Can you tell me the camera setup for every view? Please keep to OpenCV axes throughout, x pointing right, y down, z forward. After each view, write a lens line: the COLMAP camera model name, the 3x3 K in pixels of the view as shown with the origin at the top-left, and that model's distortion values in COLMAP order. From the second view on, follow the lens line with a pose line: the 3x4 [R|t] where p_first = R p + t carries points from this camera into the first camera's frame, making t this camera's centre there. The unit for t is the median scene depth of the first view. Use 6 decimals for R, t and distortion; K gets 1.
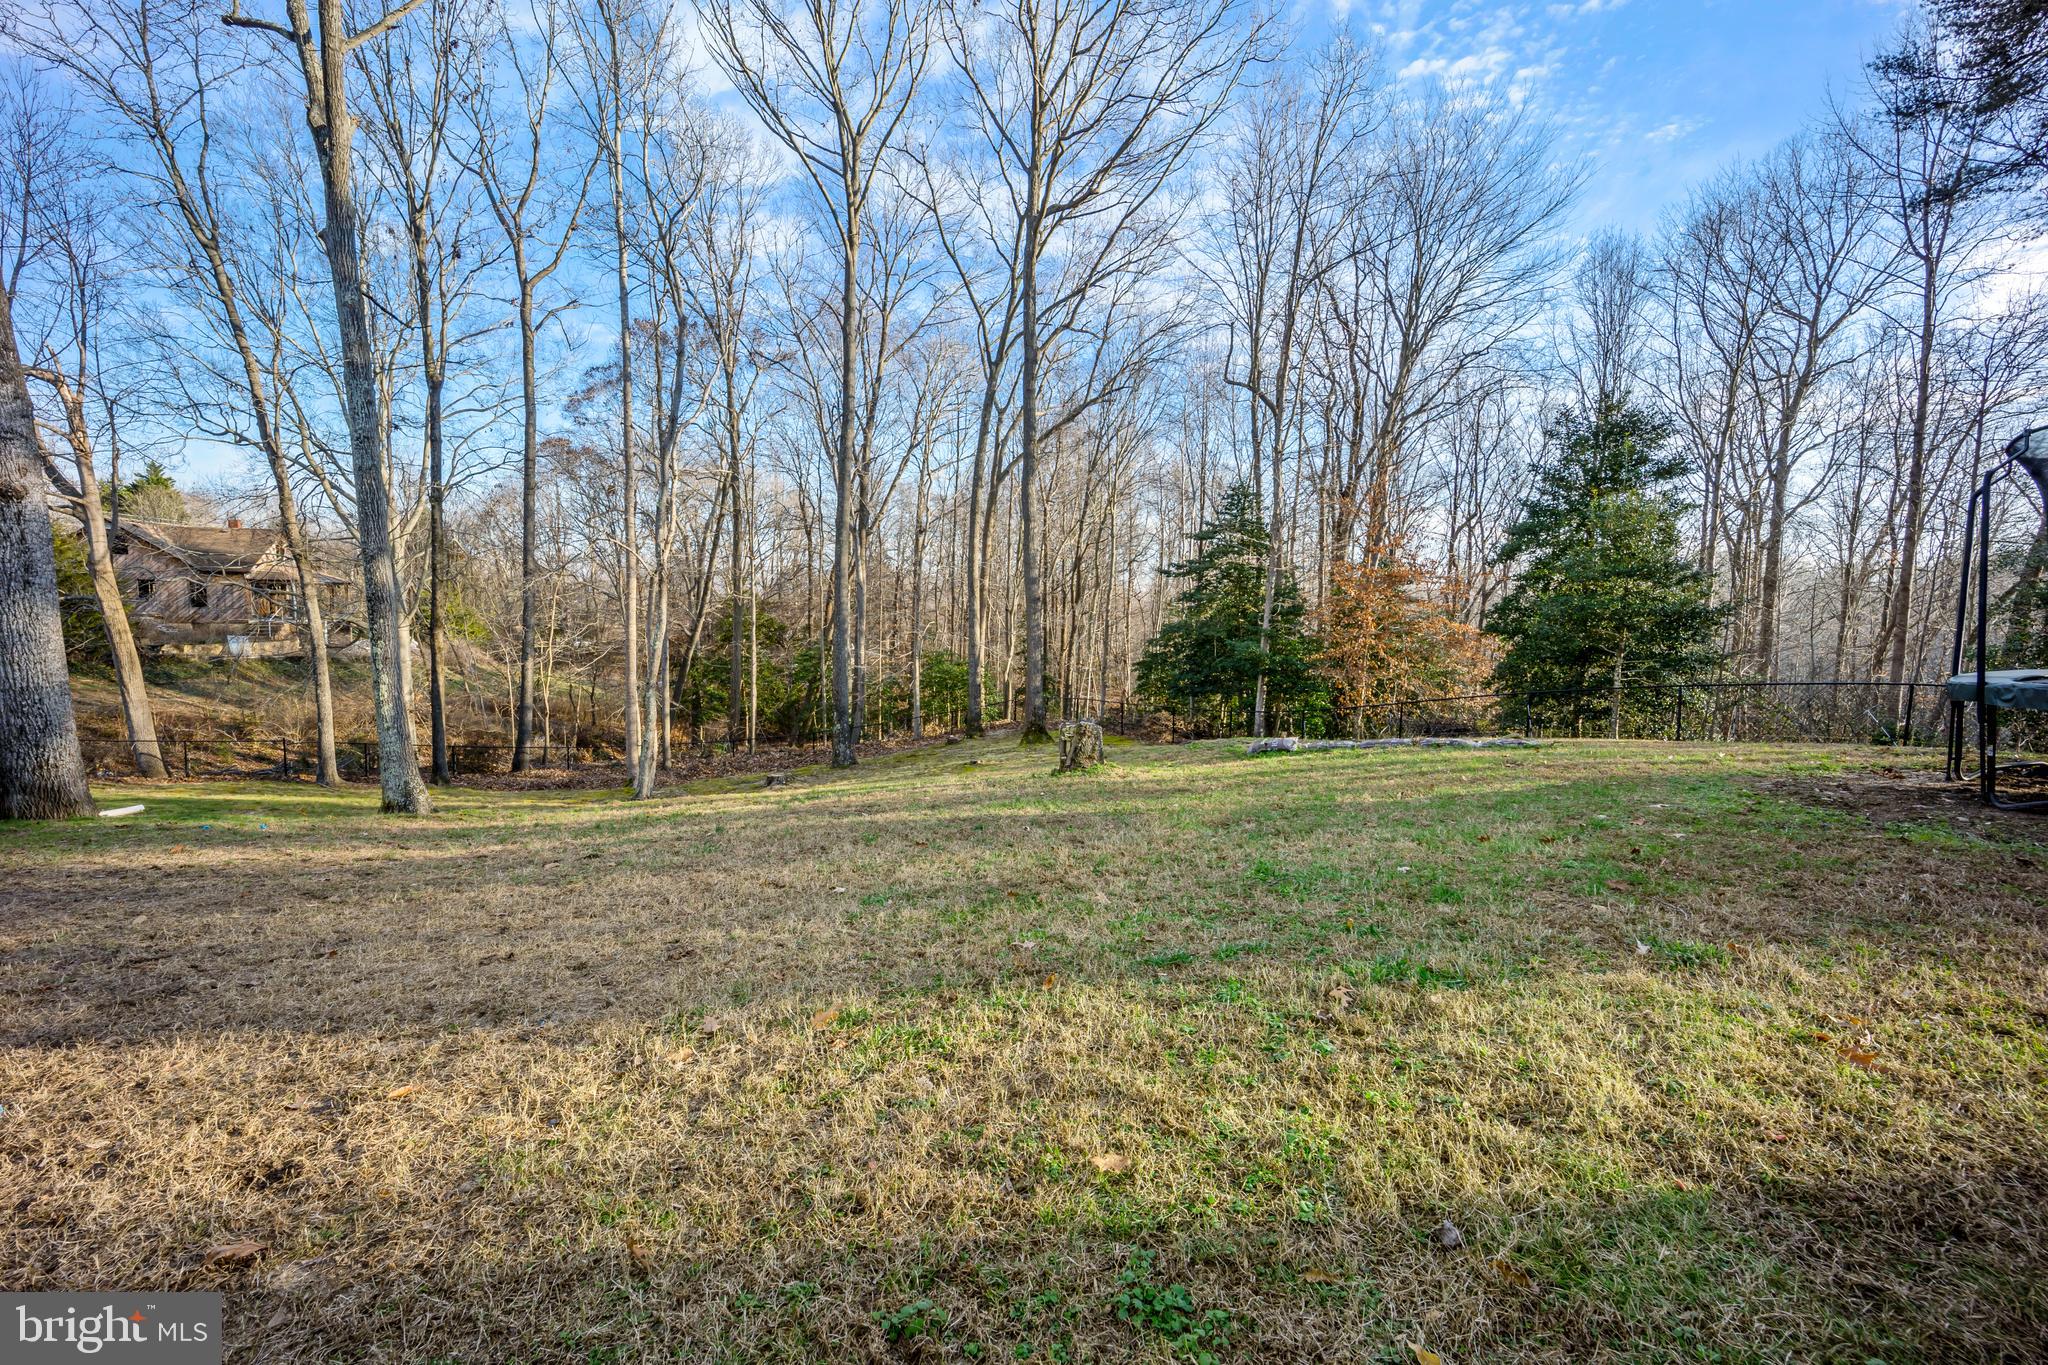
lens RADIAL K [[821.2, 0, 1026.3], [0, 821.2, 680.1], [0, 0, 1]] dist [-0.019295, 0.000055]
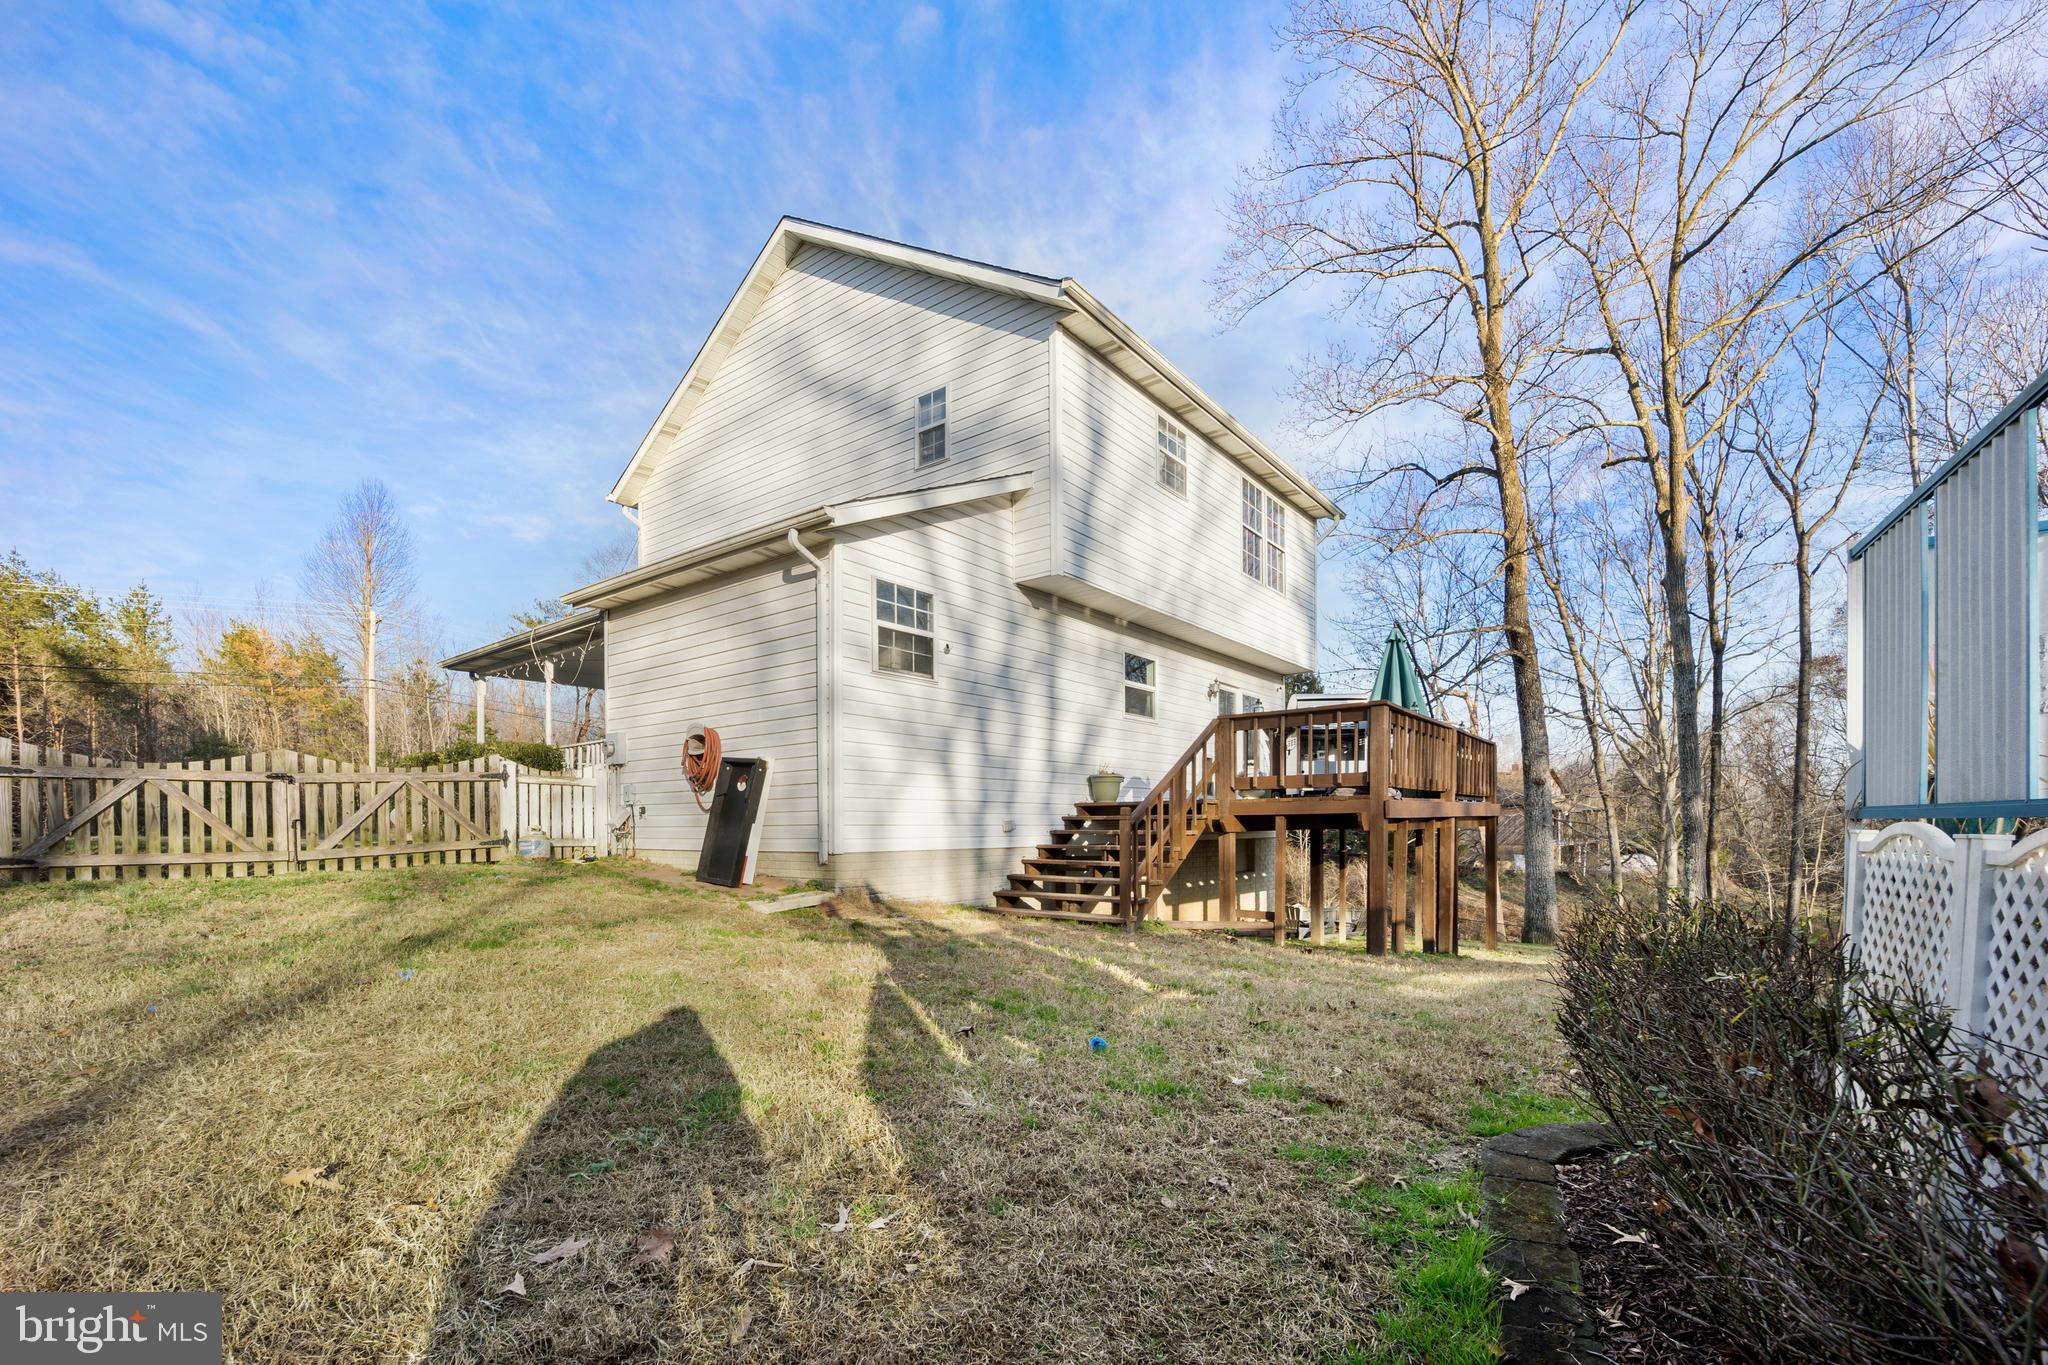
lens RADIAL K [[868.6, 0, 1028.6], [0, 868.6, 827.8], [0, 0, 1]] dist [-0.018427, 0.000237]
pose [[0.317099, -0.014305, -0.948285, 0.234042], [-0.072675, 0.996580, -0.039336, 0.040805], [0.945604, 0.081390, 0.314975, -0.540227]]
